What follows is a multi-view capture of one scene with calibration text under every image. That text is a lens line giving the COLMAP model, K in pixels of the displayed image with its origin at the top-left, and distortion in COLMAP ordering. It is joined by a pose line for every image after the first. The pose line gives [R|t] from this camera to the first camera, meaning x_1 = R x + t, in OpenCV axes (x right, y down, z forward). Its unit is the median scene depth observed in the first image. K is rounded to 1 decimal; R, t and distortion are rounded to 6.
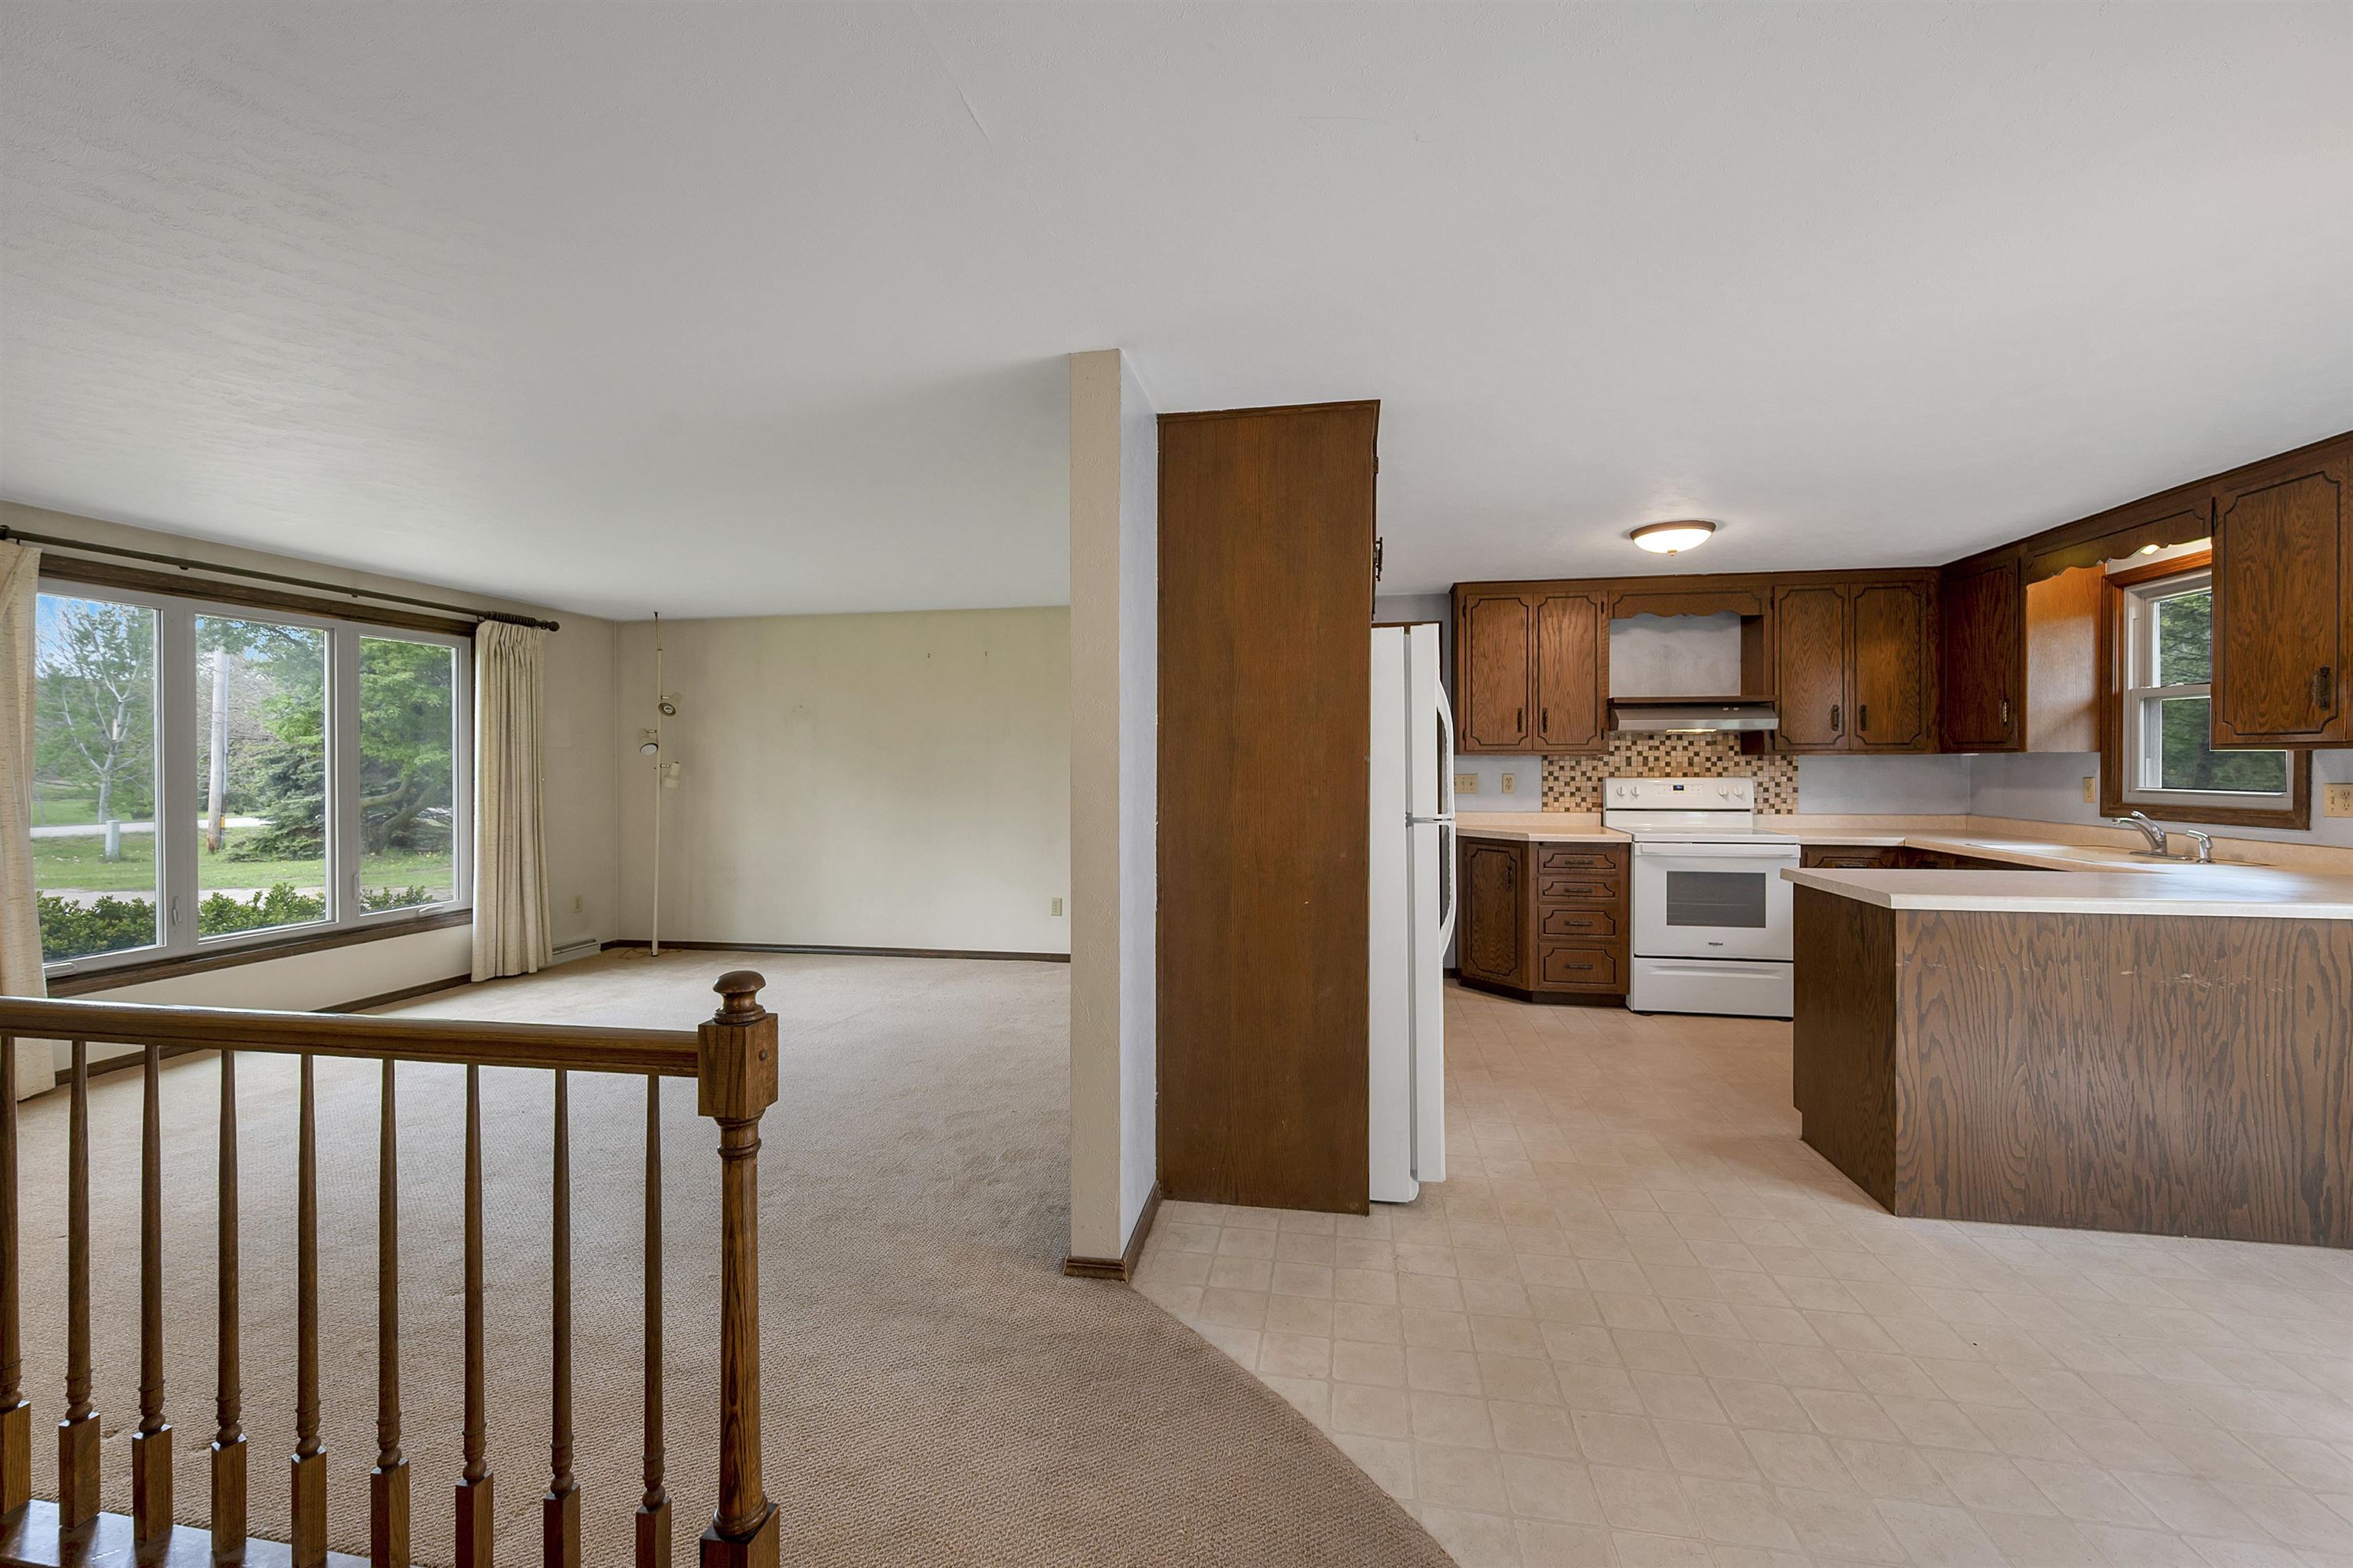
lens RADIAL K [[948.0, 0, 1179.9], [0, 948.0, 773.3], [0, 0, 1]] dist [-0.000883, 0.000445]
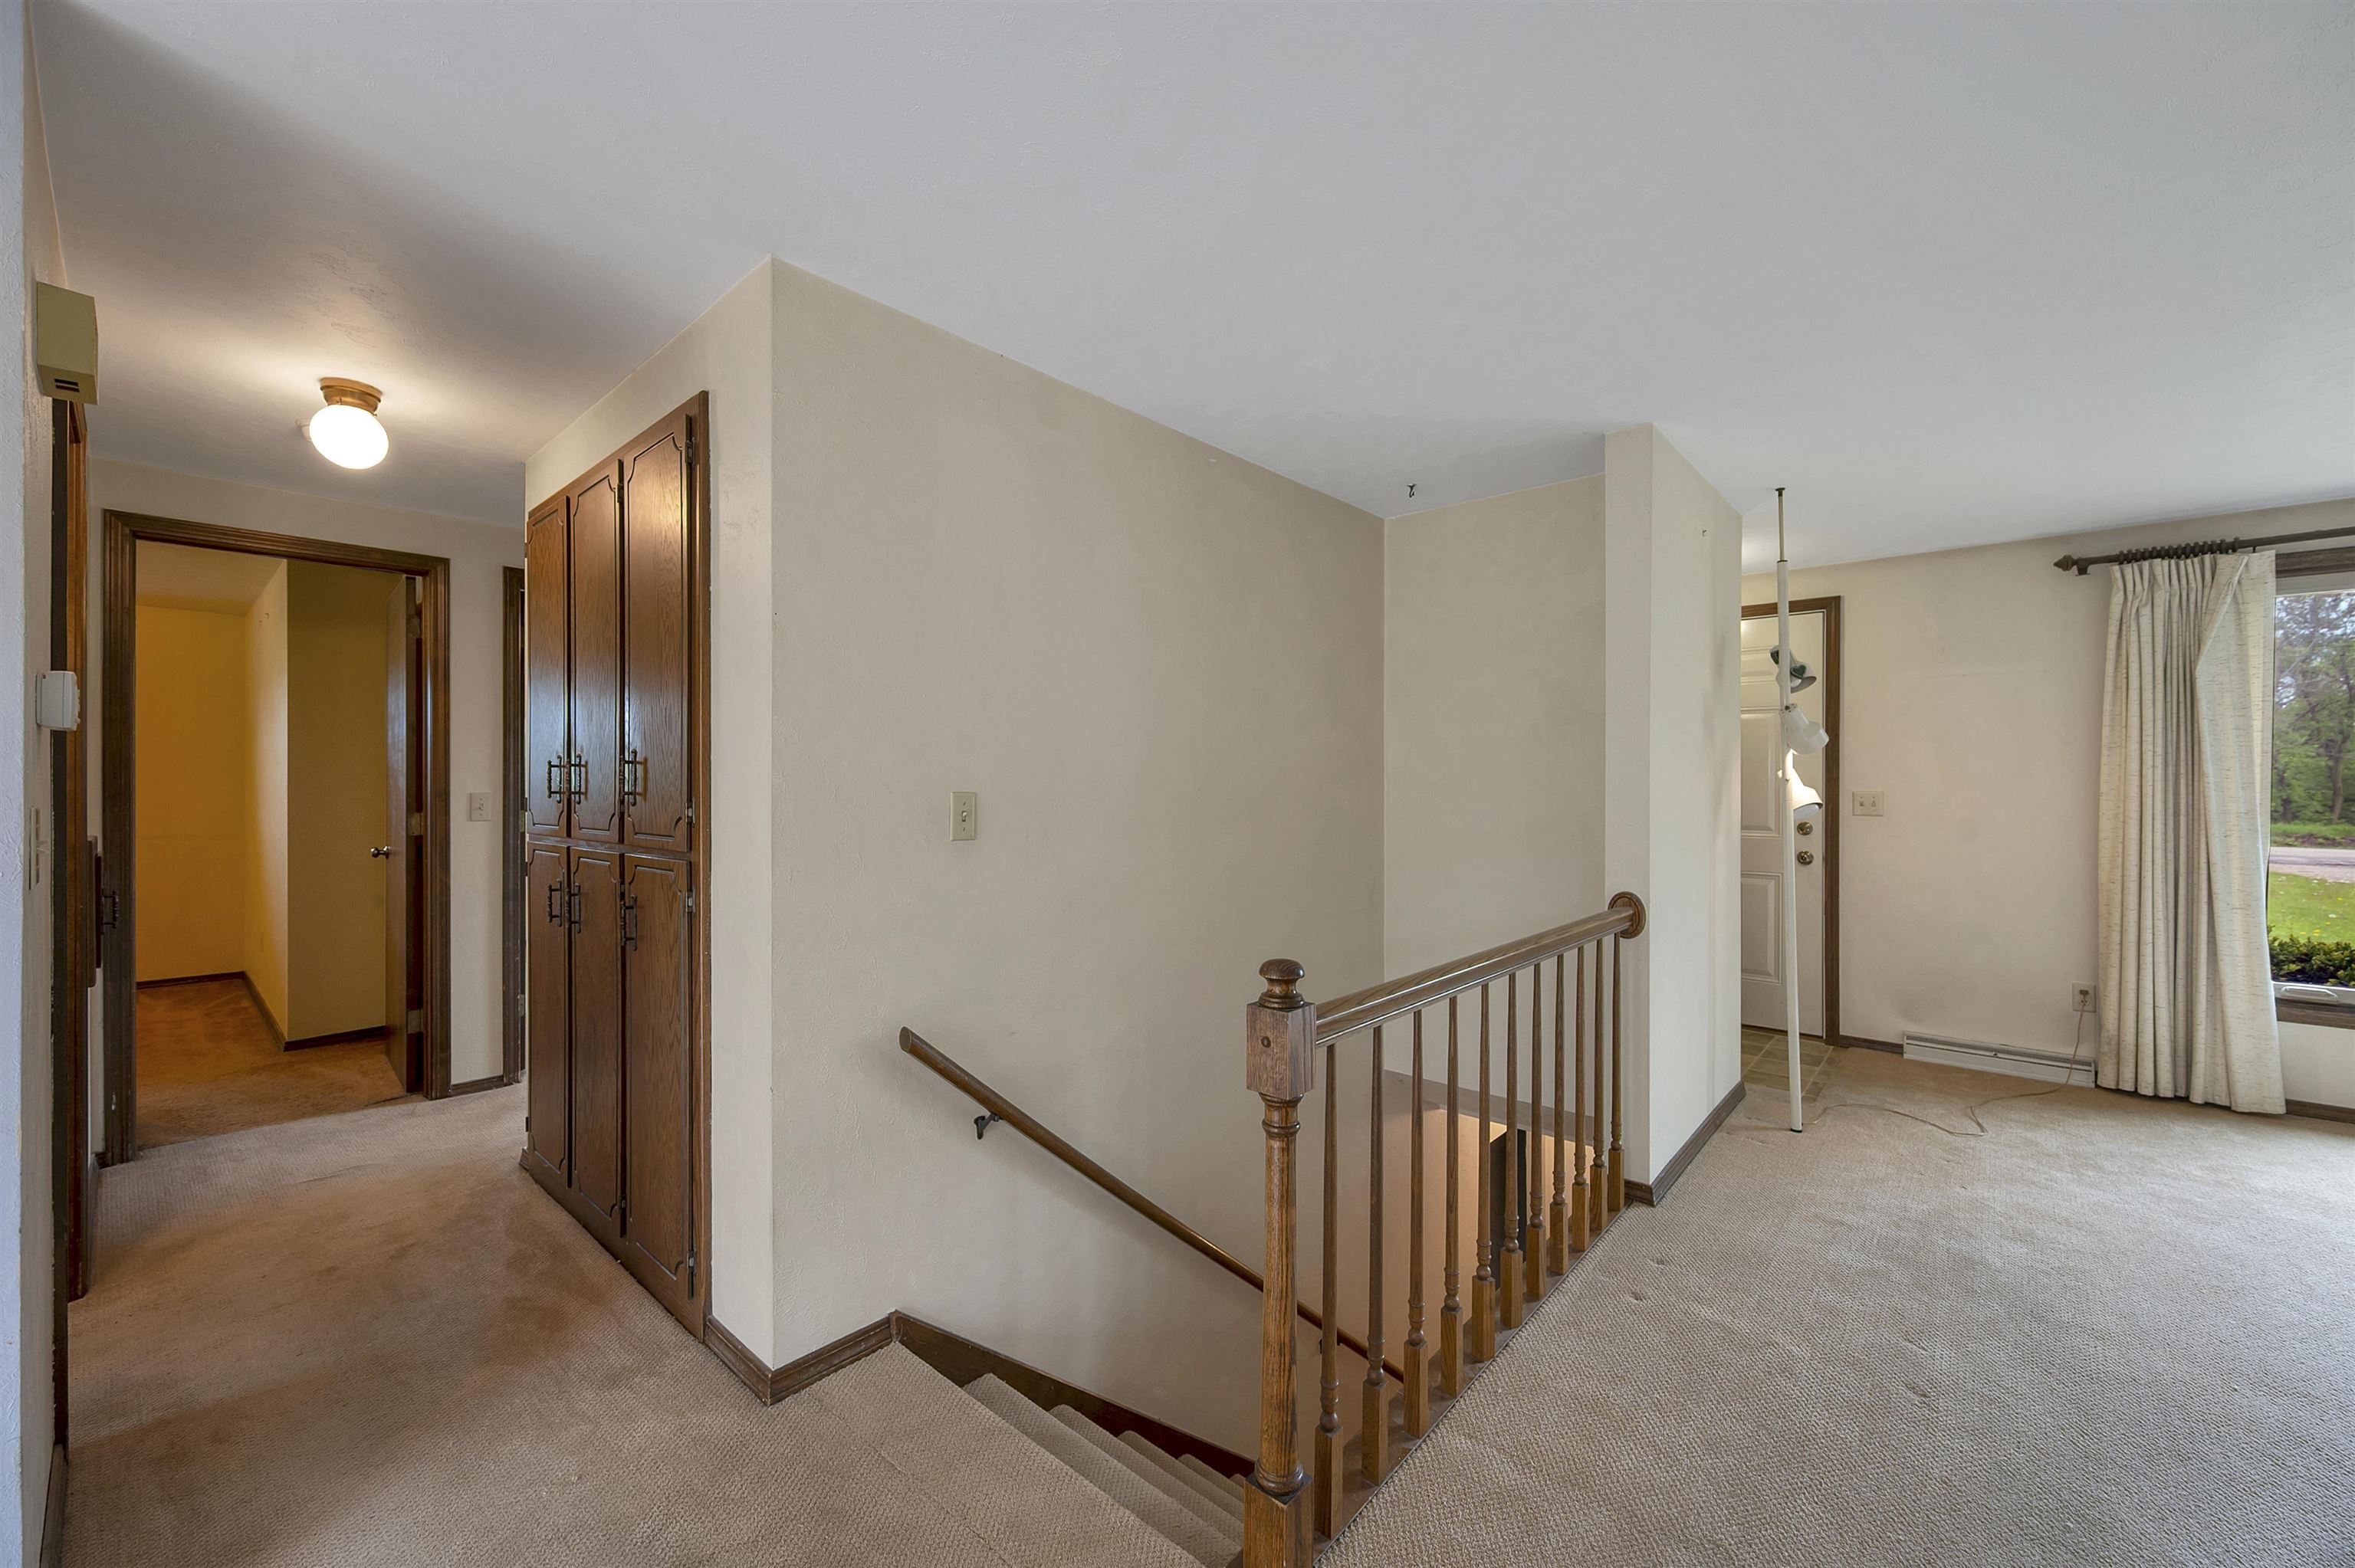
lens RADIAL K [[948.7, 0, 1182.0], [0, 948.7, 781.3], [0, 0, 1]] dist [-0.000883, 0.000445]
pose [[-0.503822, -0.000115, -0.863807, 0.151475], [-0.010250, 0.999930, 0.005845, 0.002620], [0.863747, 0.011799, -0.503788, 0.437337]]
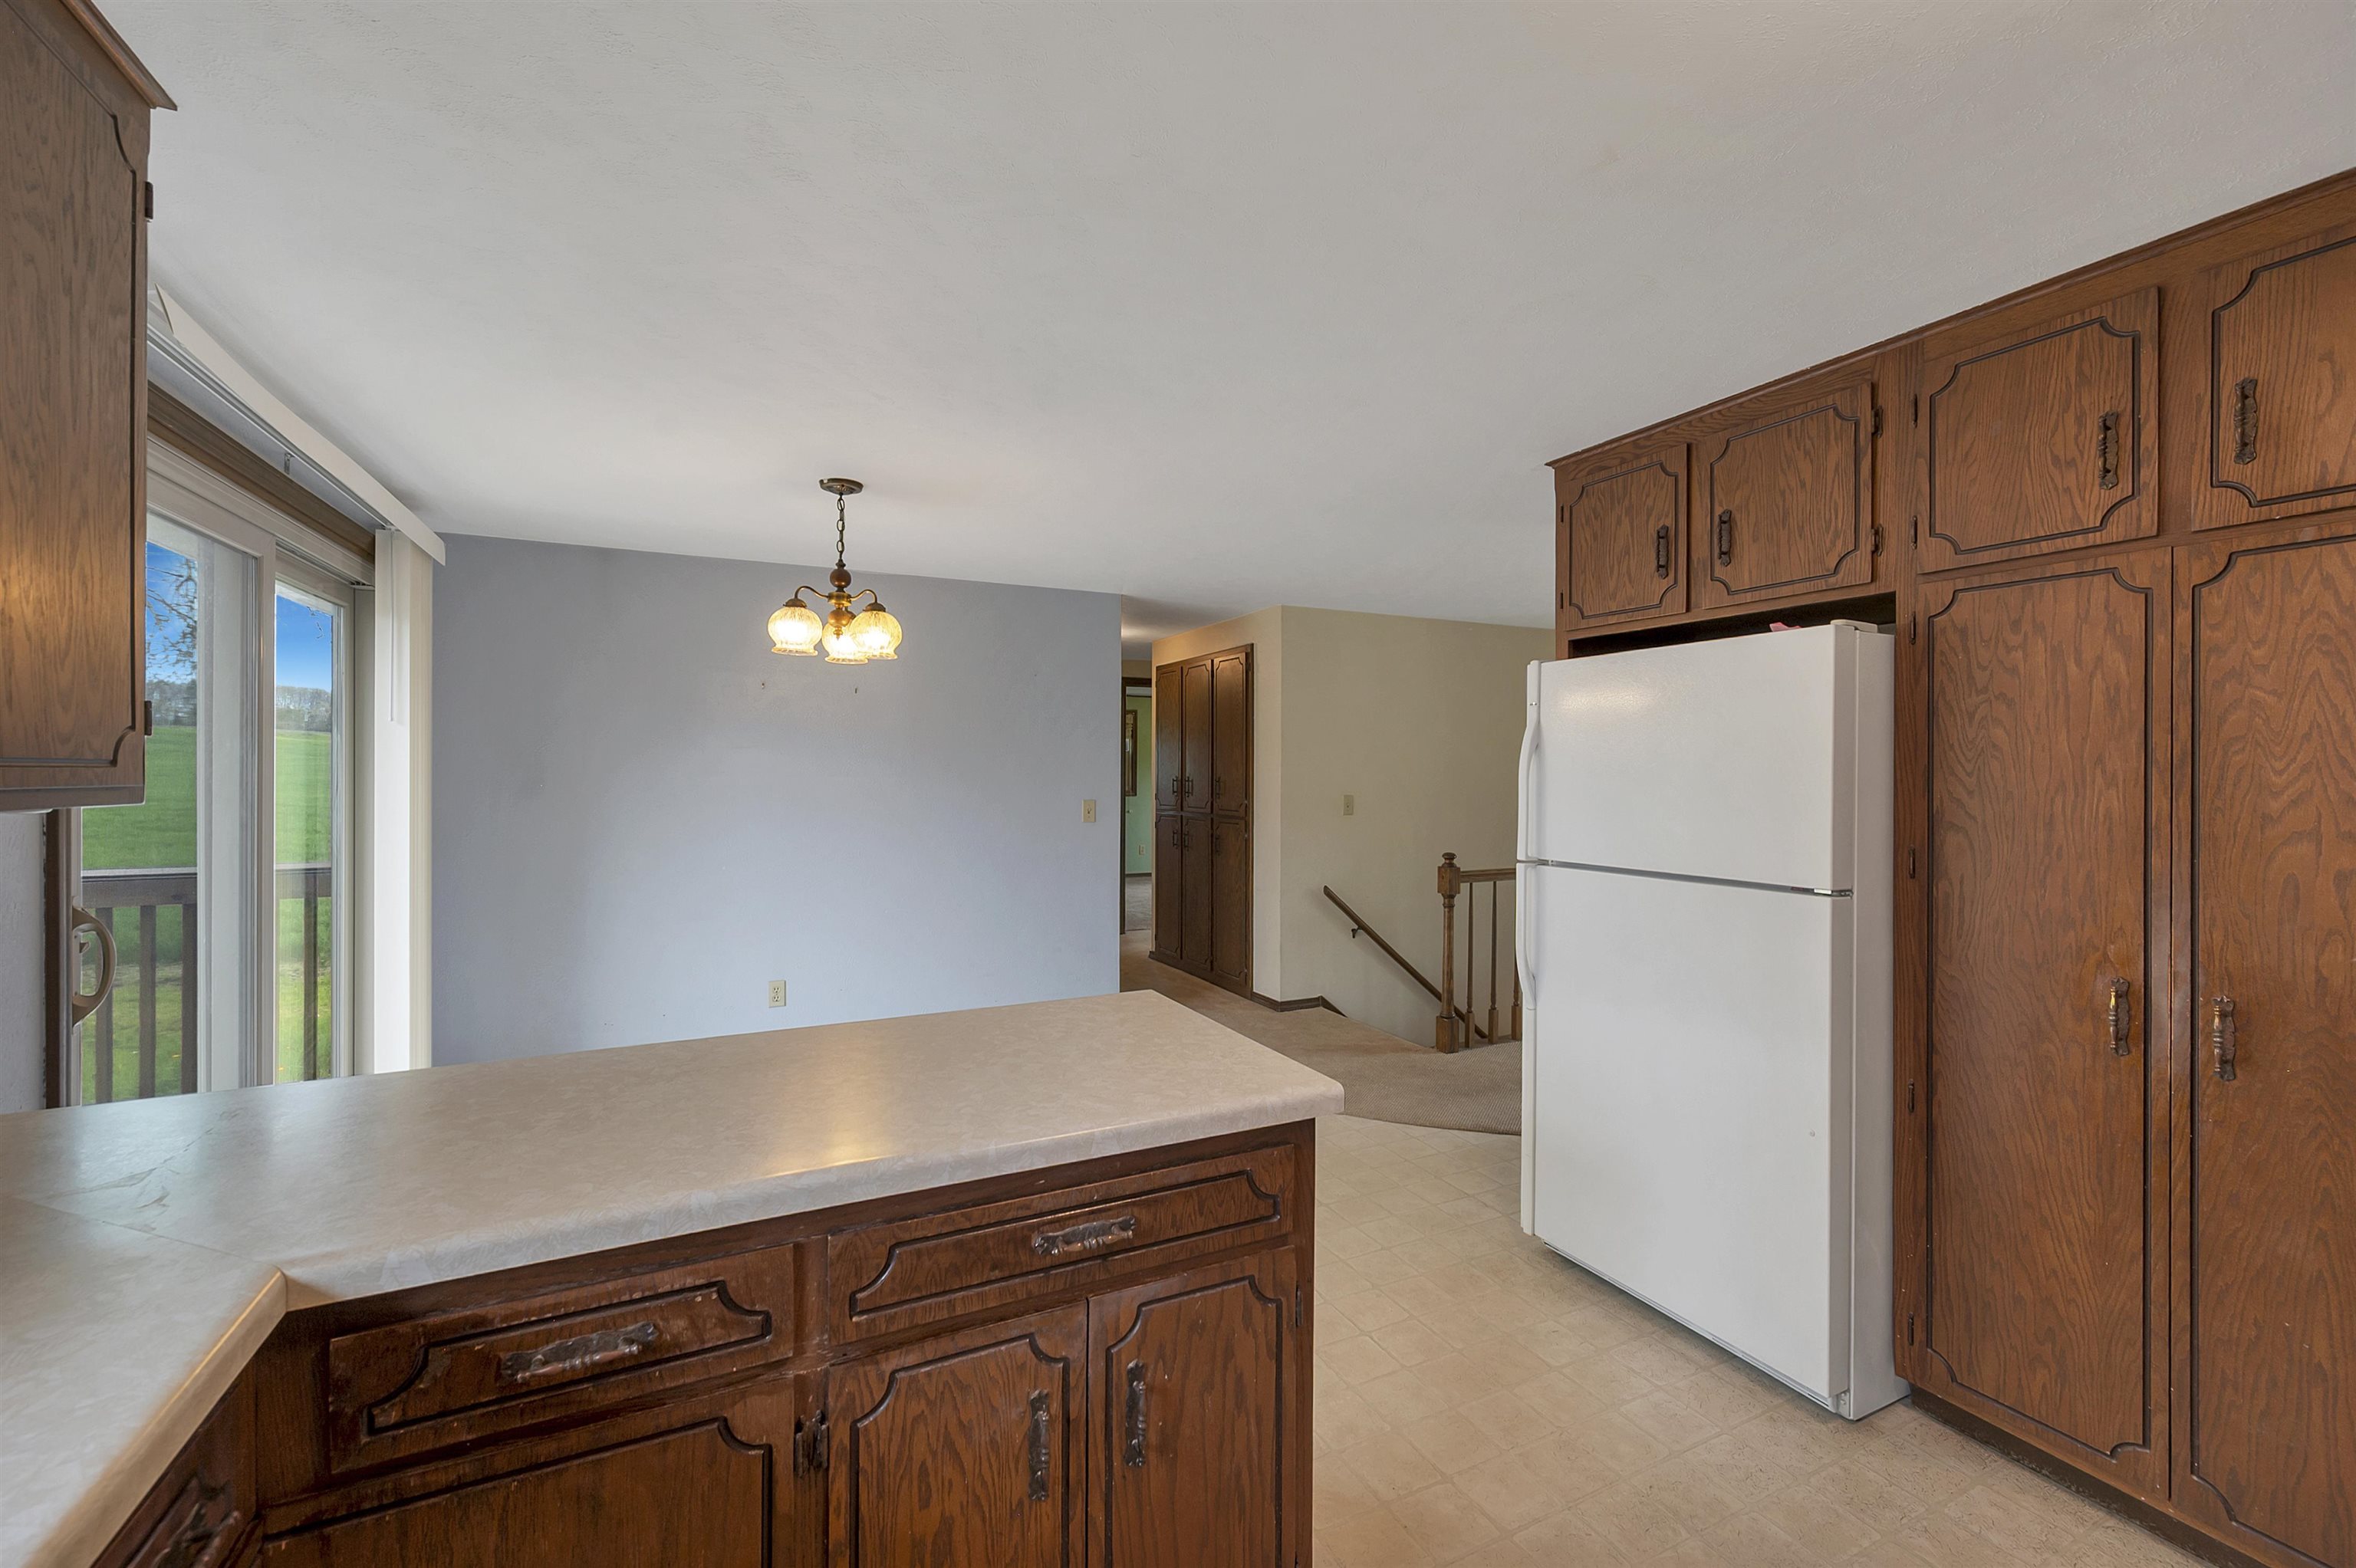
lens RADIAL K [[949.1, 0, 1176.6], [0, 949.1, 778.8], [0, 0, 1]] dist [-0.000883, 0.000445]
pose [[-0.805269, 0.004114, -0.592895, 0.699271], [-0.009187, 0.999769, 0.019415, -0.031051], [0.592838, 0.021081, -0.805046, 0.957461]]
